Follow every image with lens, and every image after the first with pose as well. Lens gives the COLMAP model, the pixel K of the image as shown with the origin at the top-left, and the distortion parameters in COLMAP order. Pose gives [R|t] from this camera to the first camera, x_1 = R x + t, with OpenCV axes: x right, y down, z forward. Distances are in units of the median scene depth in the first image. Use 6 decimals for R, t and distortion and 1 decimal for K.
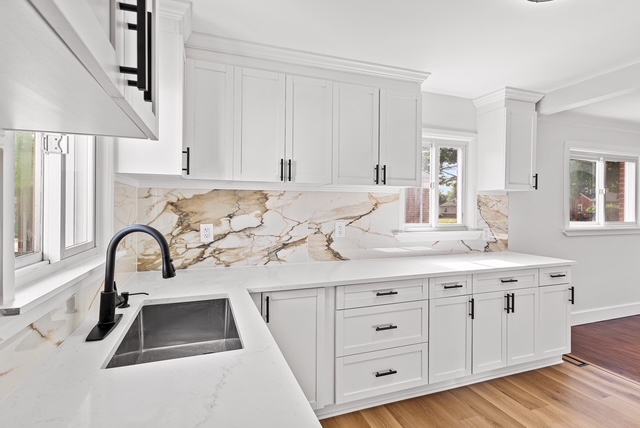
lens RADIAL K [[308.3, 0, 316.6], [0, 308.3, 211.5], [0, 0, 1]] dist [0.020148, 0.000143]
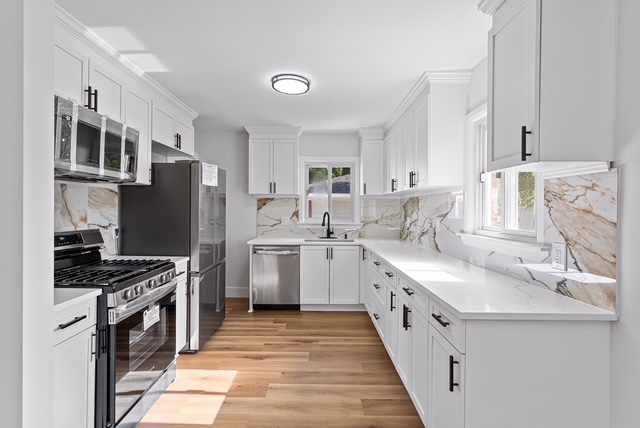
lens RADIAL K [[308.3, 0, 317.2], [0, 308.3, 210.1], [0, 0, 1]] dist [0.020148, 0.000143]
pose [[-0.333700, -0.005475, -0.942664, 1.202191], [-0.019995, 0.999799, 0.001272, 0.005946], [0.942467, 0.019273, -0.333742, 0.843559]]
